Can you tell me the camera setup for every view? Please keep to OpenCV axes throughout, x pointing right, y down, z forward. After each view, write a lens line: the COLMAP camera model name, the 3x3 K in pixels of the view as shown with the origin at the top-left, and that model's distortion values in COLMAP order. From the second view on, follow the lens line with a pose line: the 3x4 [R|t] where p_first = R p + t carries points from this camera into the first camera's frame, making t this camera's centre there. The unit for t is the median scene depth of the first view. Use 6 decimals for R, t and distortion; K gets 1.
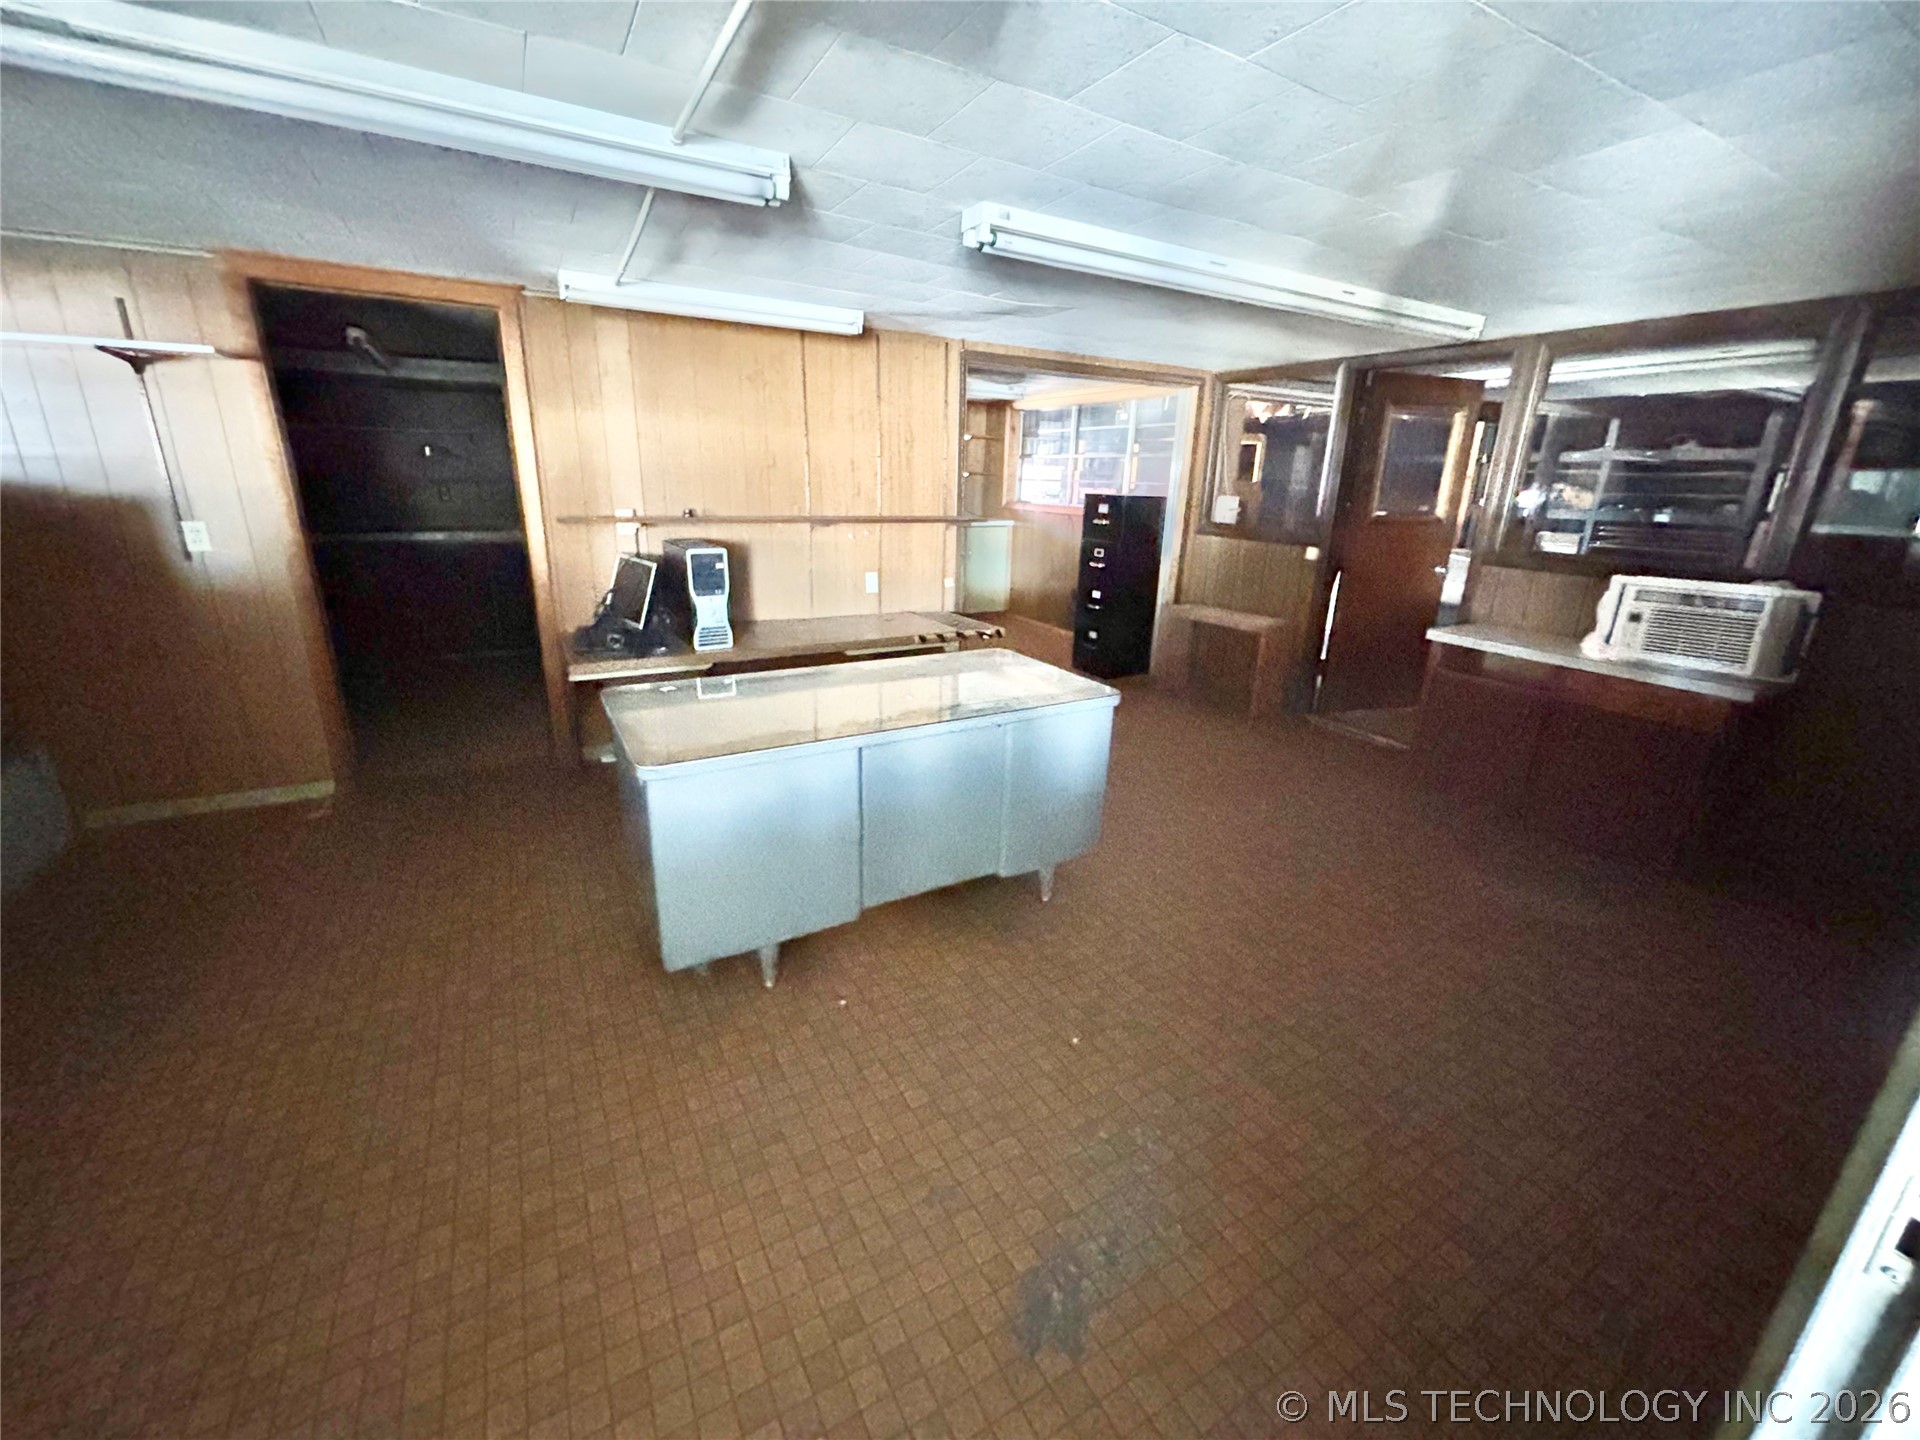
lens RADIAL K [[773.2, 0, 933.6], [0, 773.2, 714.7], [0, 0, 1]] dist [0.009507, -0.001416]
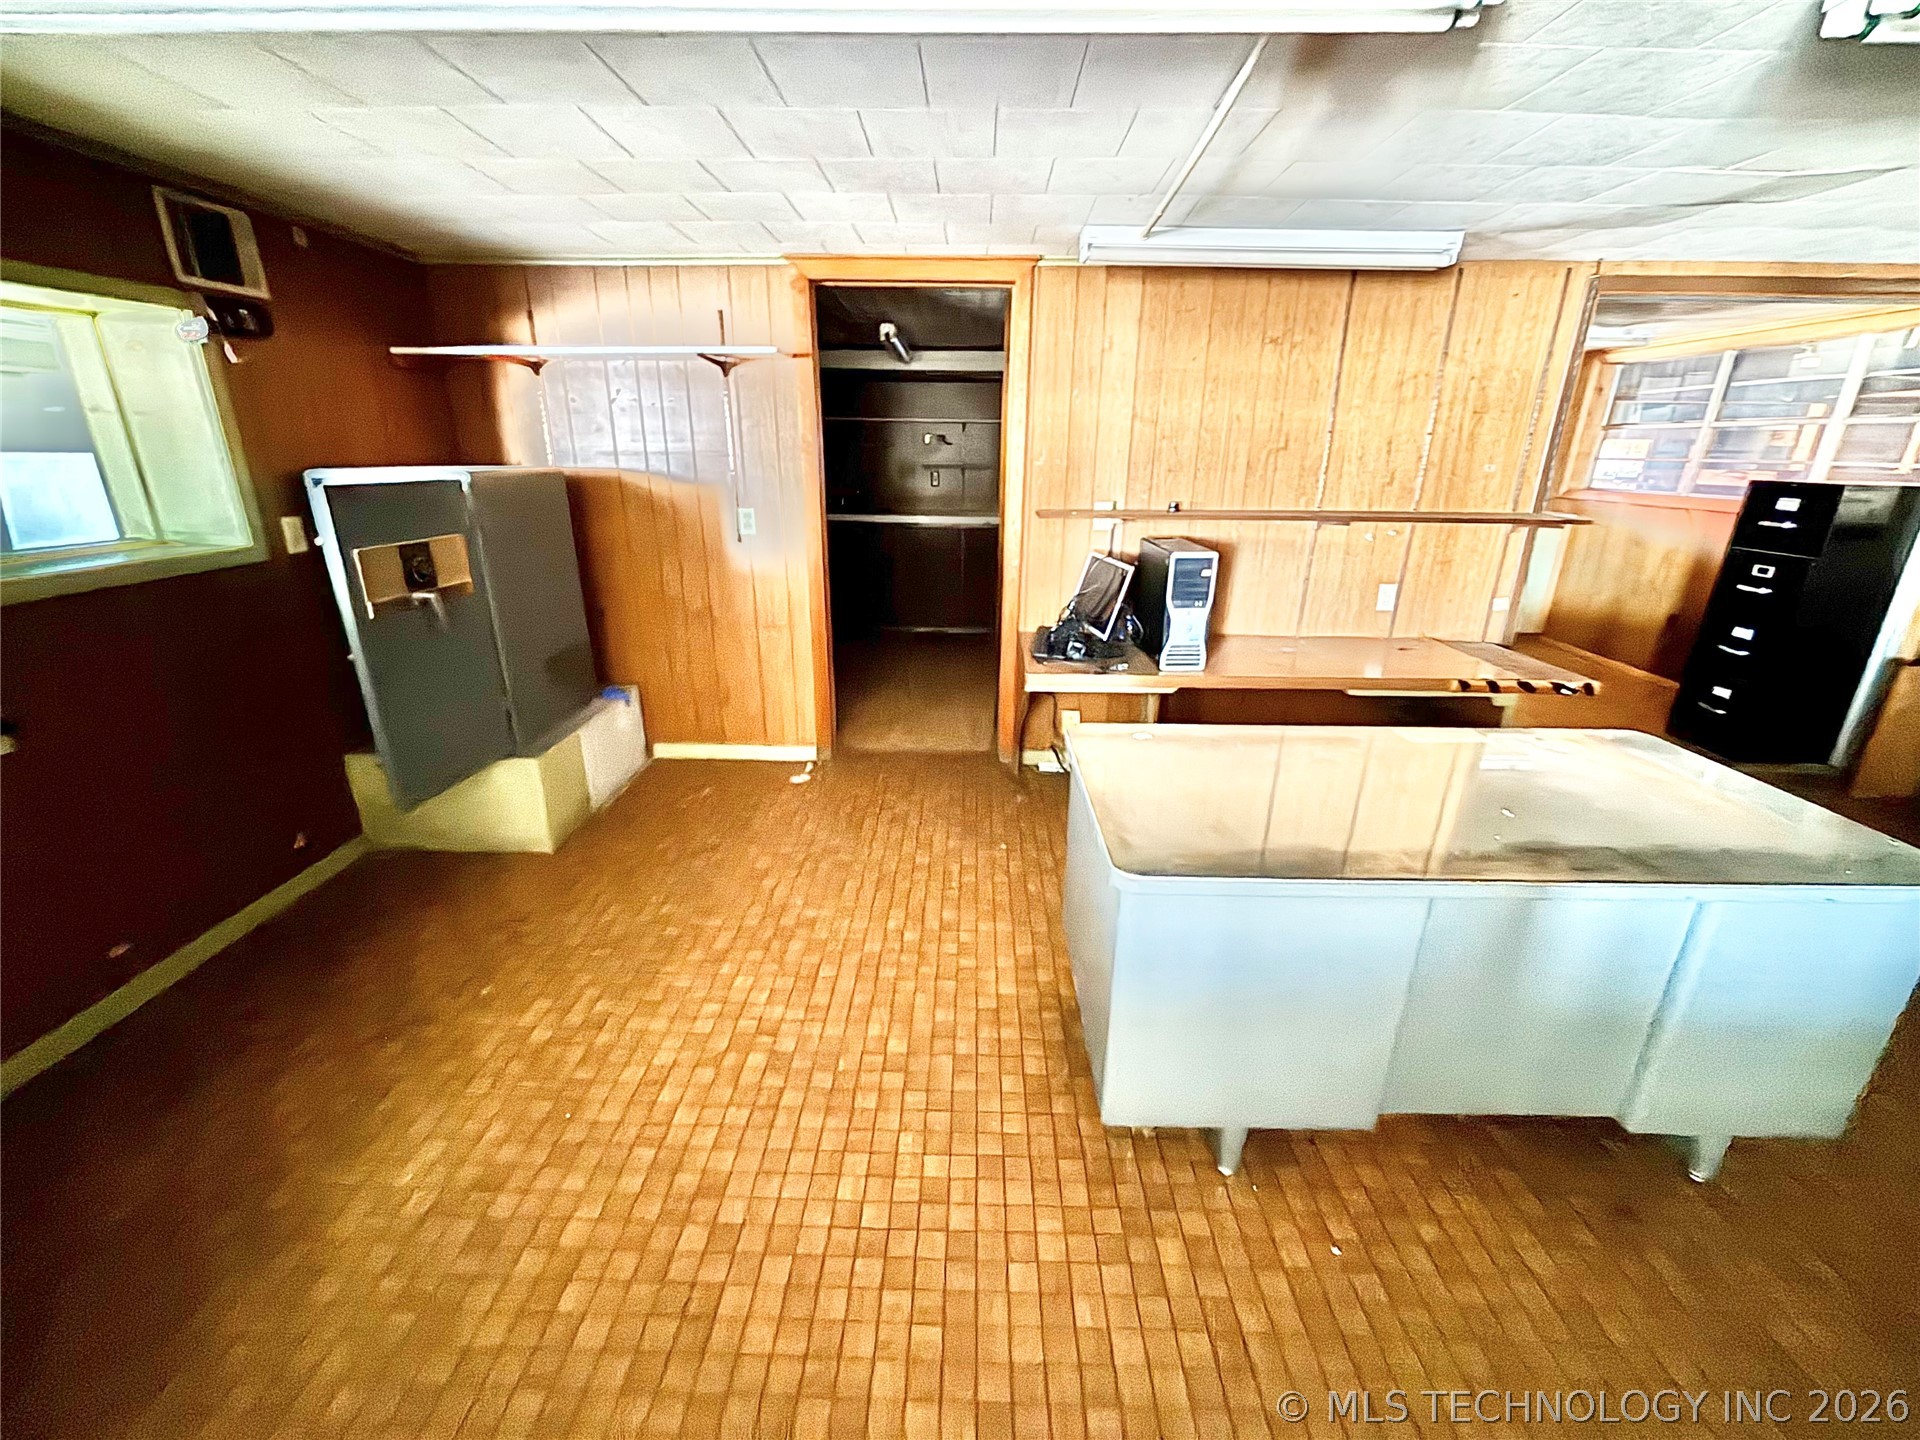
lens RADIAL K [[773.2, 0, 959.4], [0, 773.2, 737.4], [0, 0, 1]] dist [0.009507, -0.001416]
pose [[0.870602, 0.160361, -0.465121, -0.078746], [-0.137252, 0.987020, 0.083393, -0.043287], [0.472456, -0.008763, 0.881311, 0.117595]]
